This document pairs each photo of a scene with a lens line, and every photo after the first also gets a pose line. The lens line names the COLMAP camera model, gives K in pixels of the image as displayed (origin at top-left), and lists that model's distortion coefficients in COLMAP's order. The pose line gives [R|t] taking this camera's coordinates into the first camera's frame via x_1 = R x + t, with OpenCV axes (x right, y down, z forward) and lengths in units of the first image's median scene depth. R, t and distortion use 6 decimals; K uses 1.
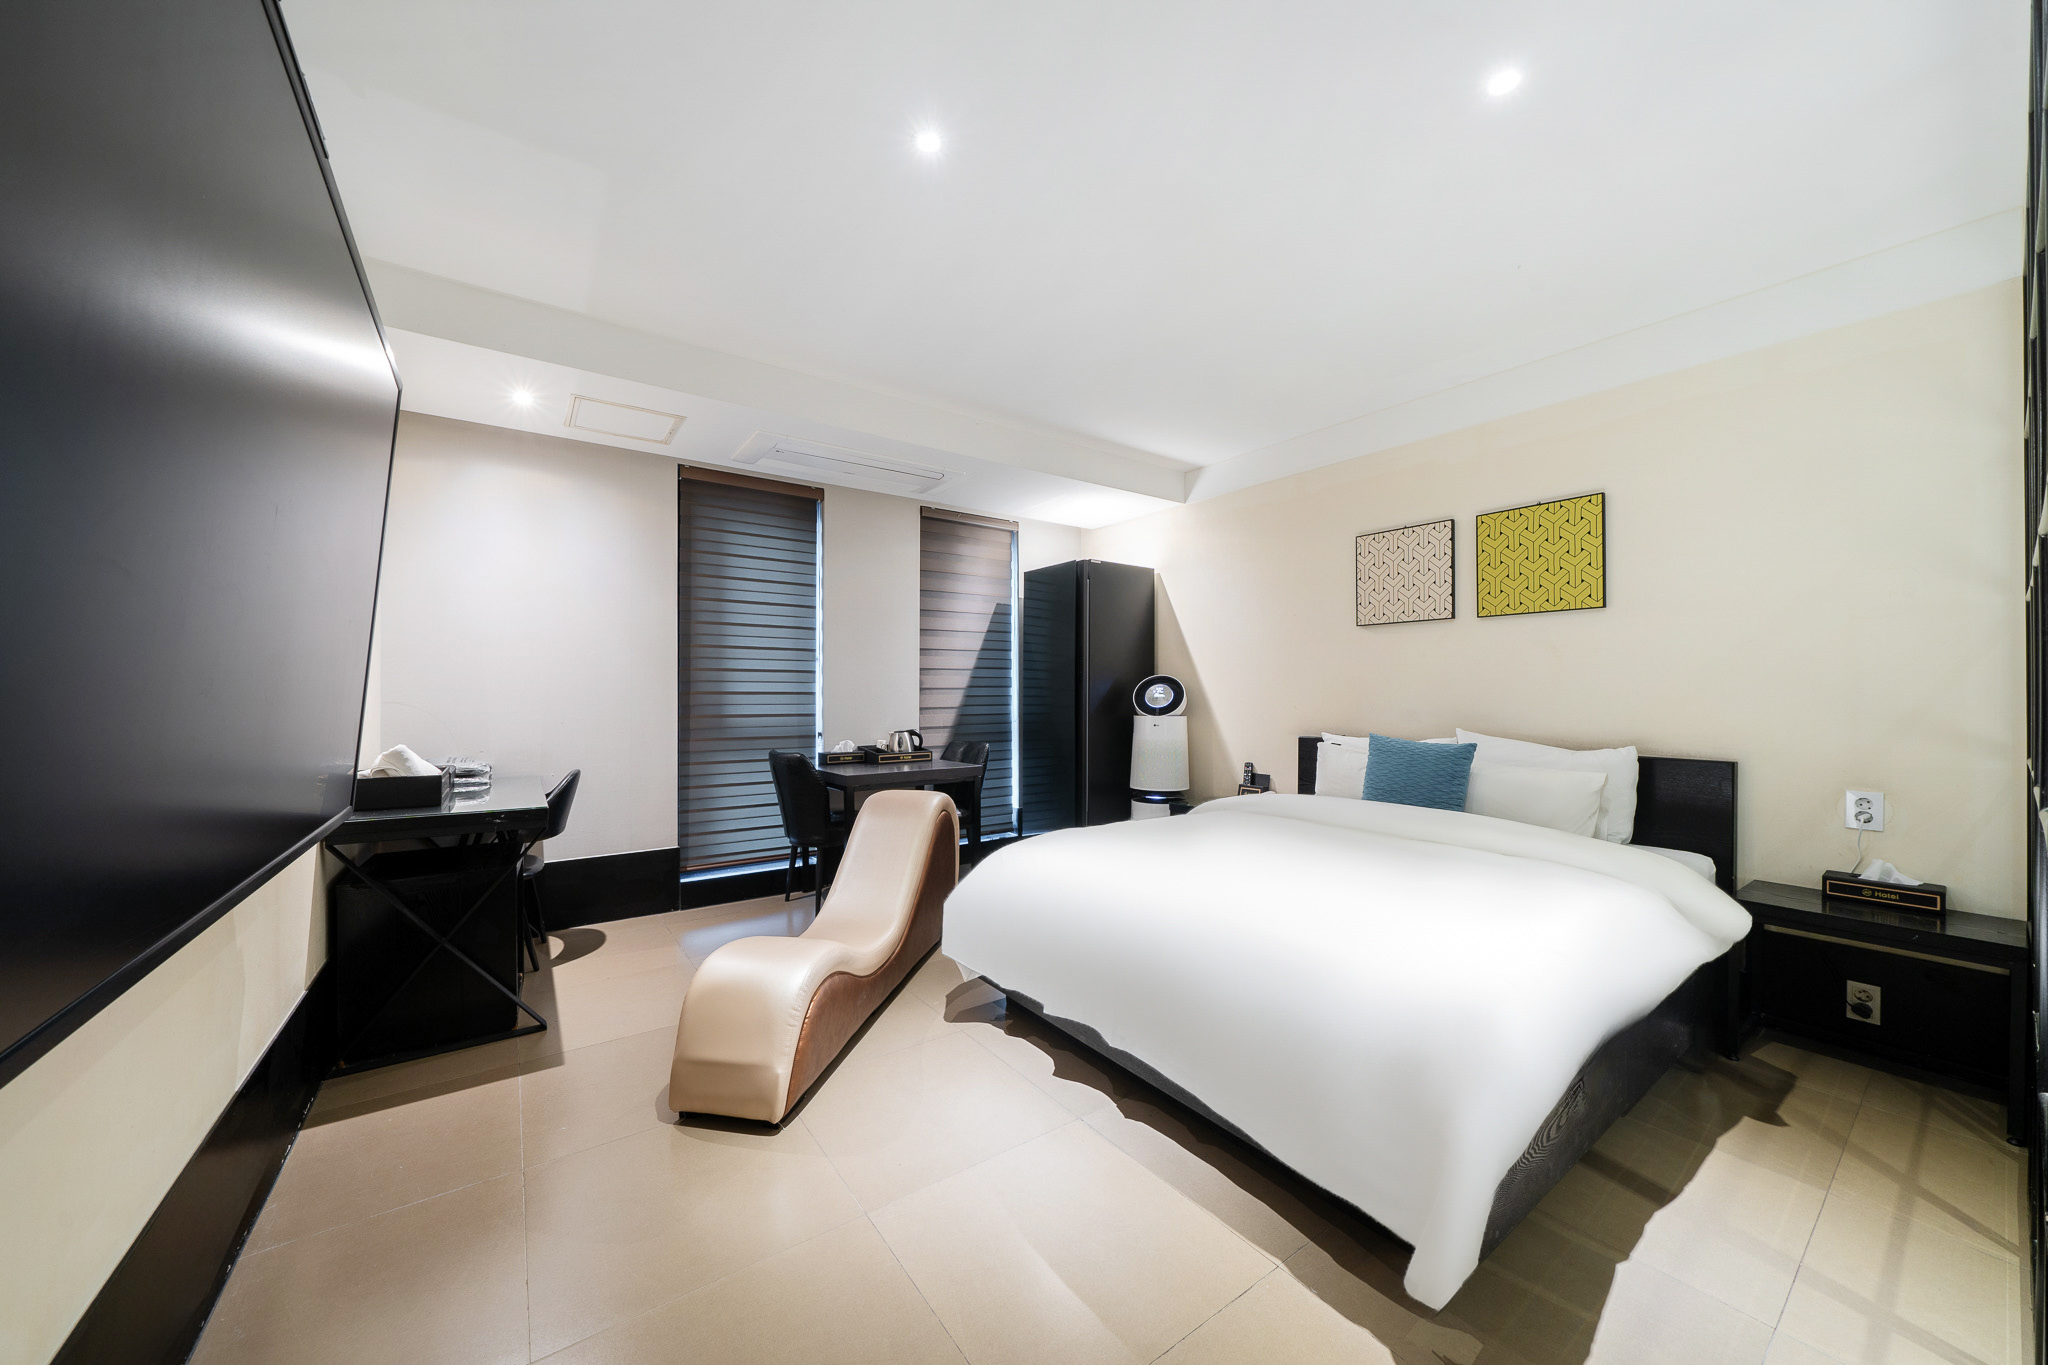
lens RADIAL K [[718.6, 0, 1020.9], [0, 718.6, 689.1], [0, 0, 1]] dist [-0.009603, -0.000004]
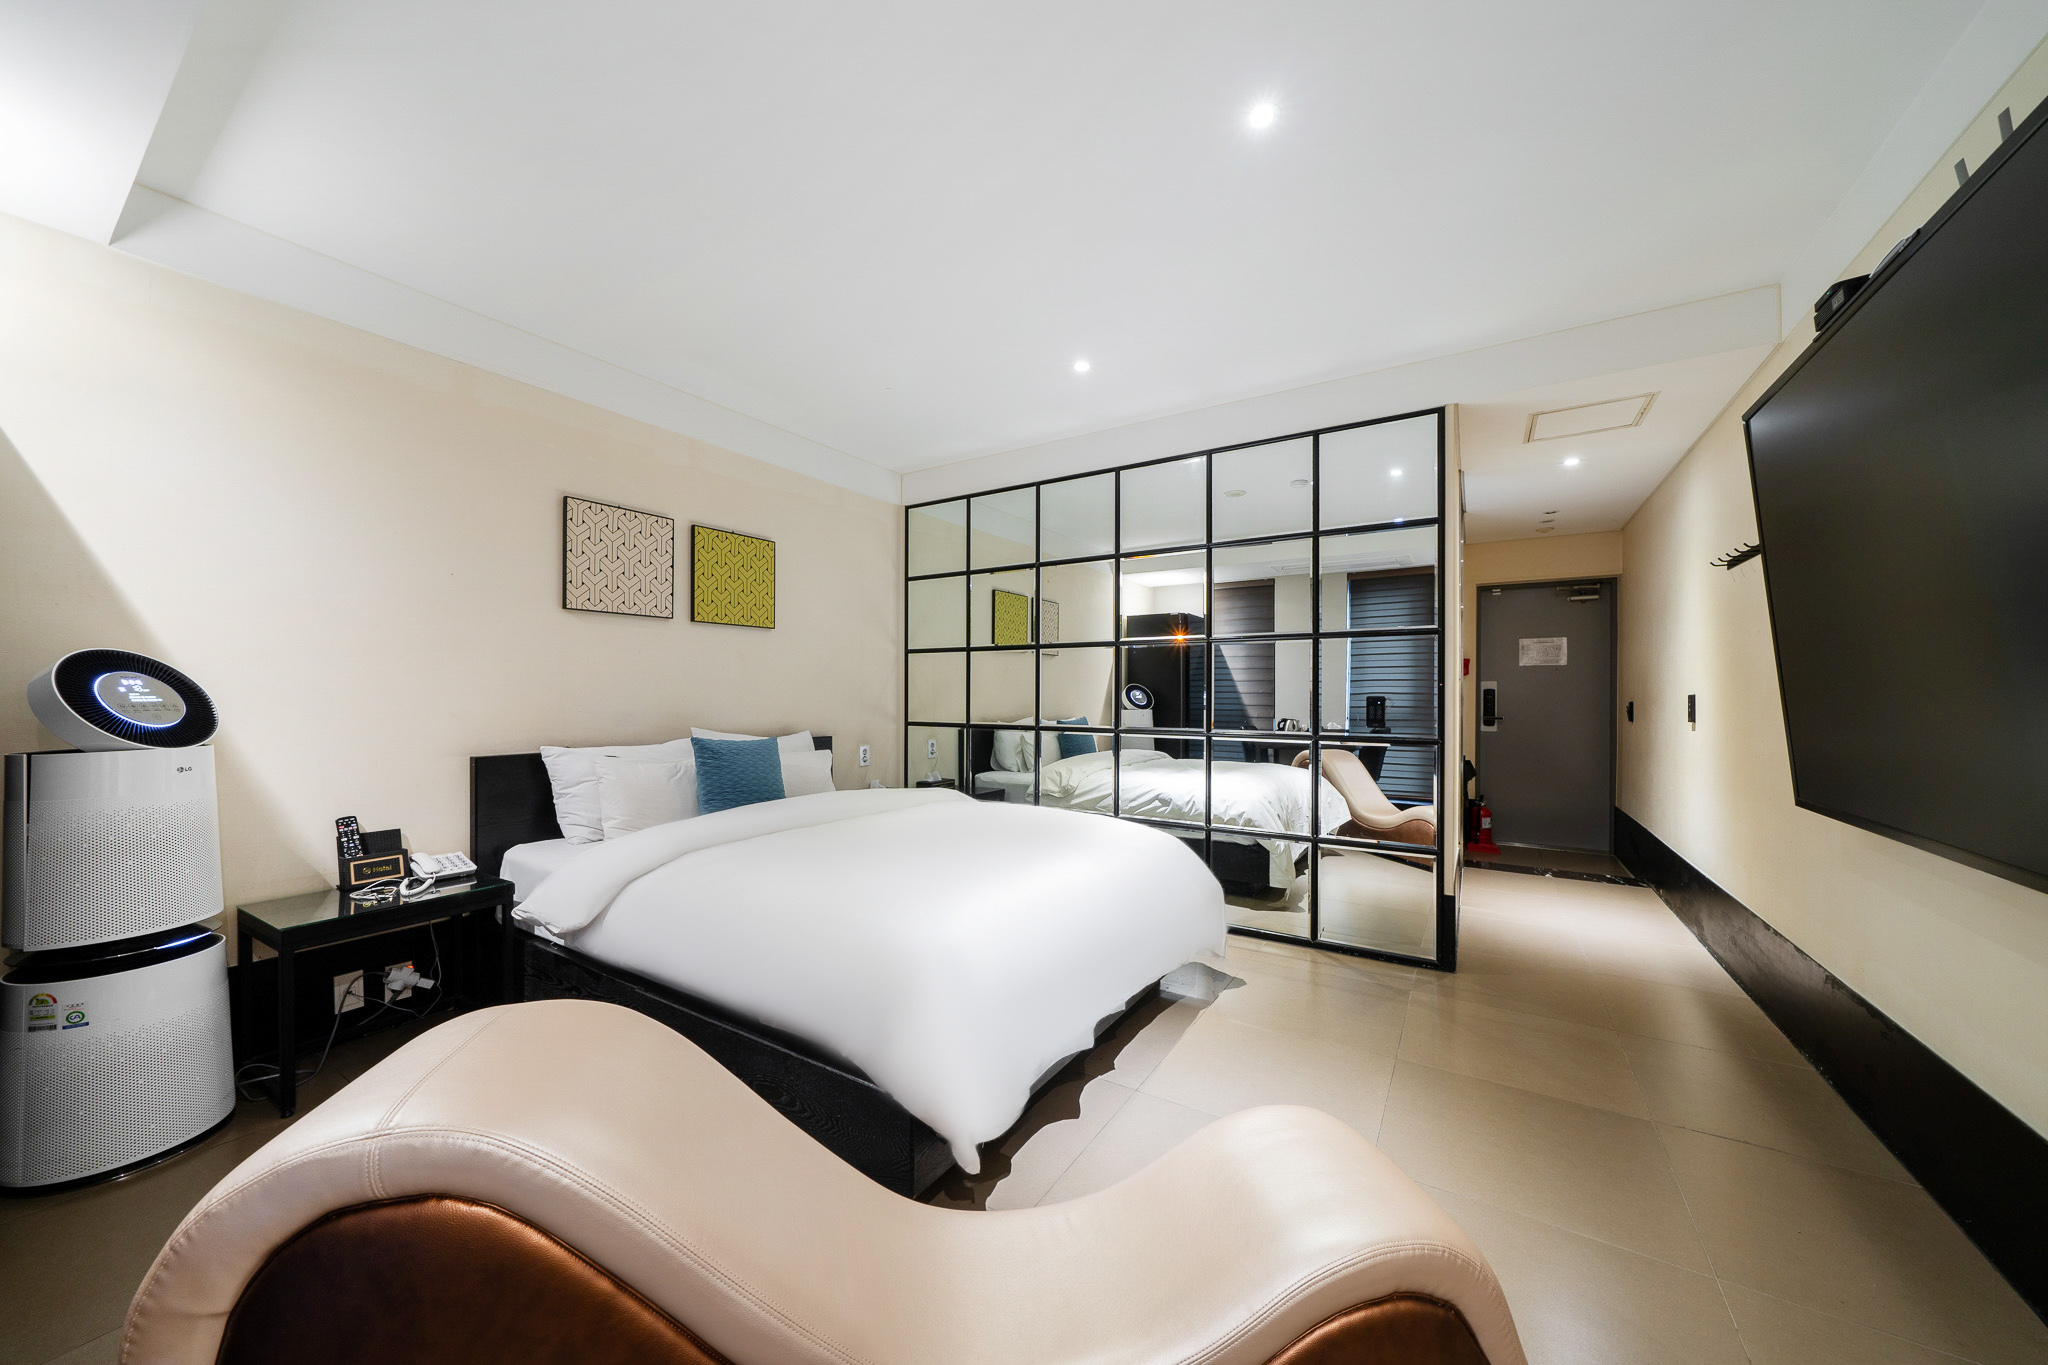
lens RADIAL K [[718.6, 0, 1013.4], [0, 718.6, 693.0], [0, 0, 1]] dist [-0.009603, -0.000004]
pose [[-0.379279, 0.001219, 0.925281, -0.493610], [-0.003074, 0.999992, -0.002578, 0.005971], [-0.925277, -0.003822, -0.379273, 0.925998]]
